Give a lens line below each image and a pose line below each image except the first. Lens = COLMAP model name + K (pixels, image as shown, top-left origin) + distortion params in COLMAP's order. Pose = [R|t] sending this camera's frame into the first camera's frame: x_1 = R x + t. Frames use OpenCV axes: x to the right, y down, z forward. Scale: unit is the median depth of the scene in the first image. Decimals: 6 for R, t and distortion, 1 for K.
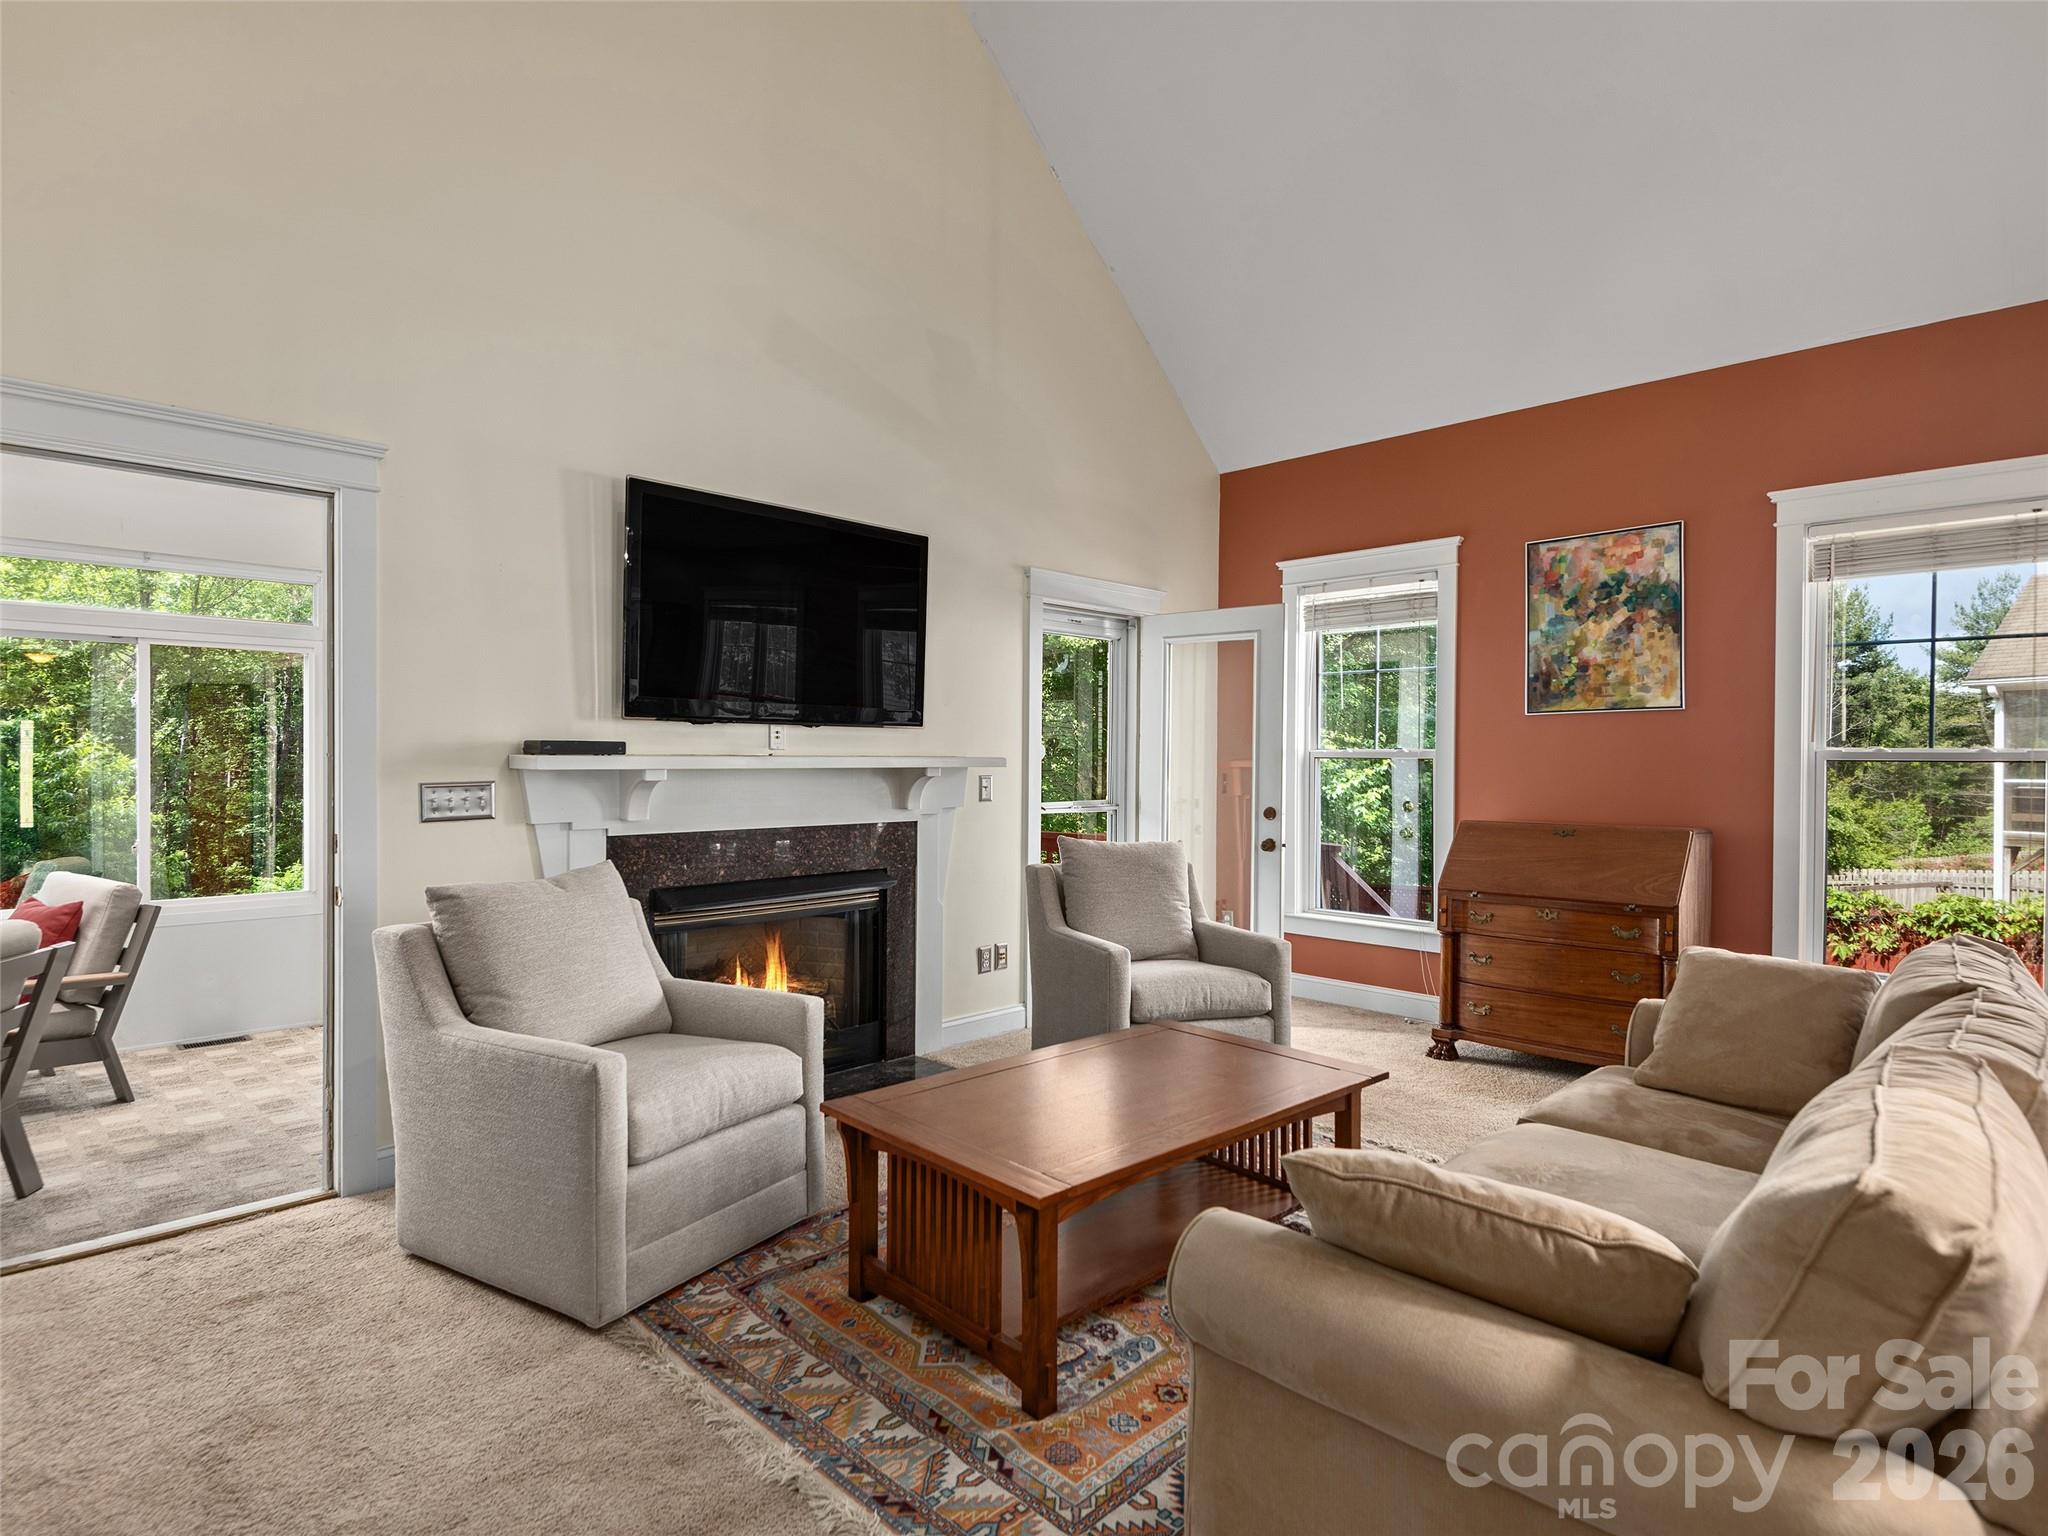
lens RADIAL K [[1086.7, 0, 1024.0], [0, 1086.7, 768.0], [0, 0, 1]] dist [-0.001555, -0.000908]
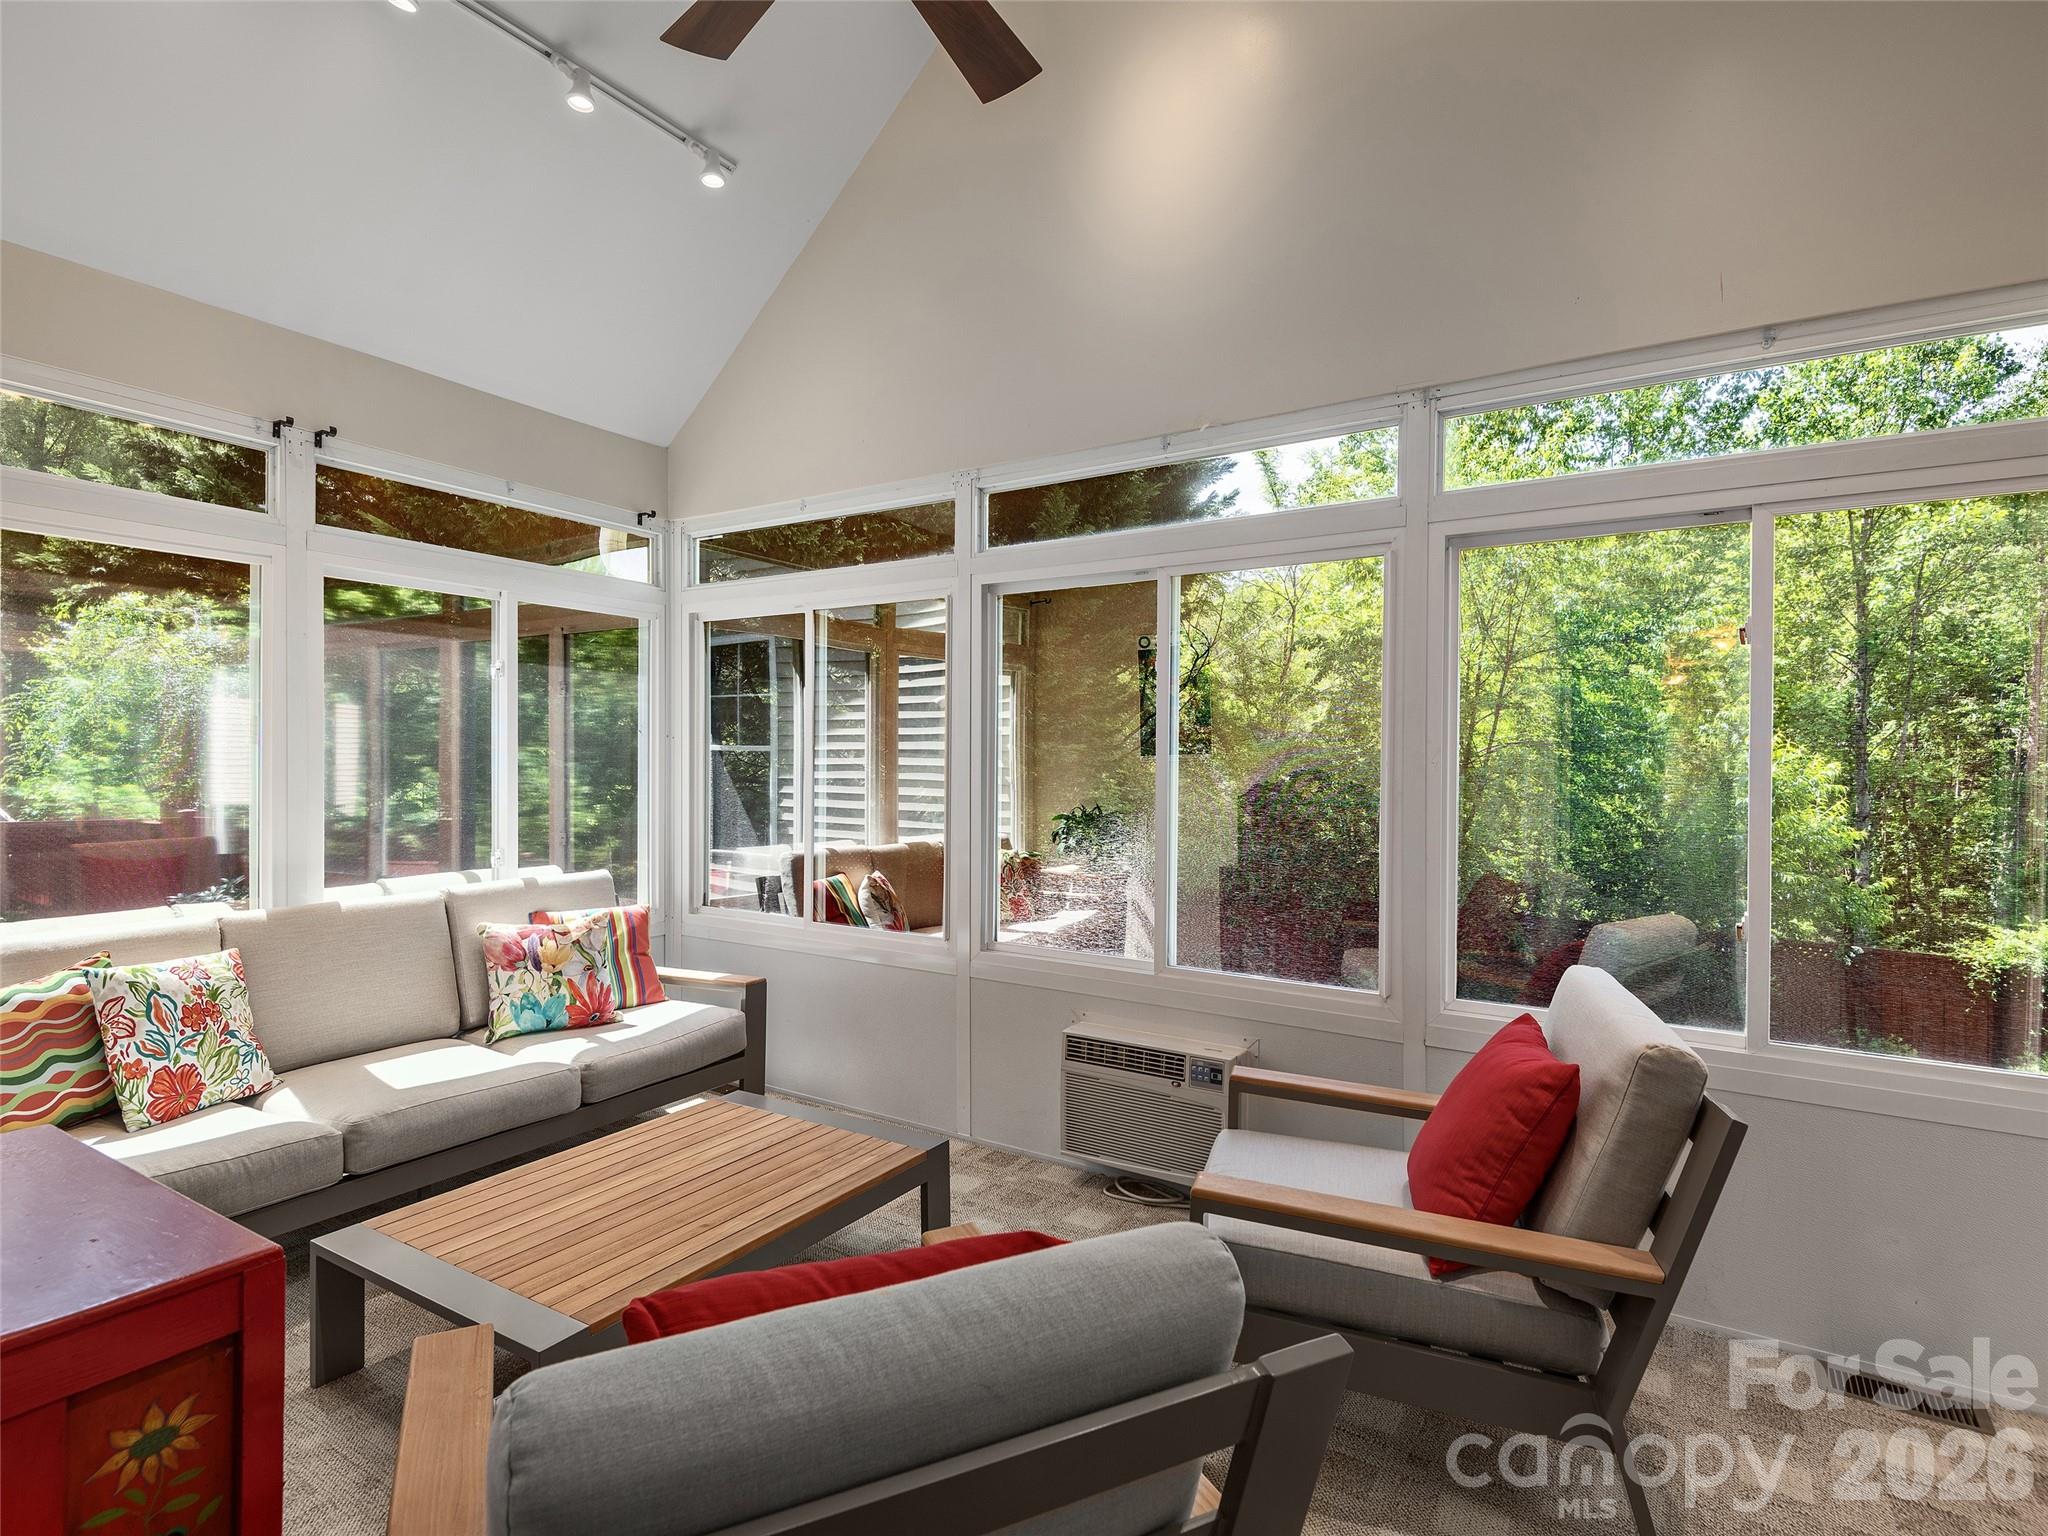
lens RADIAL K [[1030.7, 0, 1024.0], [0, 1030.7, 768.0], [0, 0, 1]] dist [0.015550, -0.000780]
pose [[0.206021, 0.007145, -0.978522, -0.487440], [-0.012971, 0.999905, 0.004570, 0.001460], [0.978462, 0.011751, 0.206094, 0.672311]]
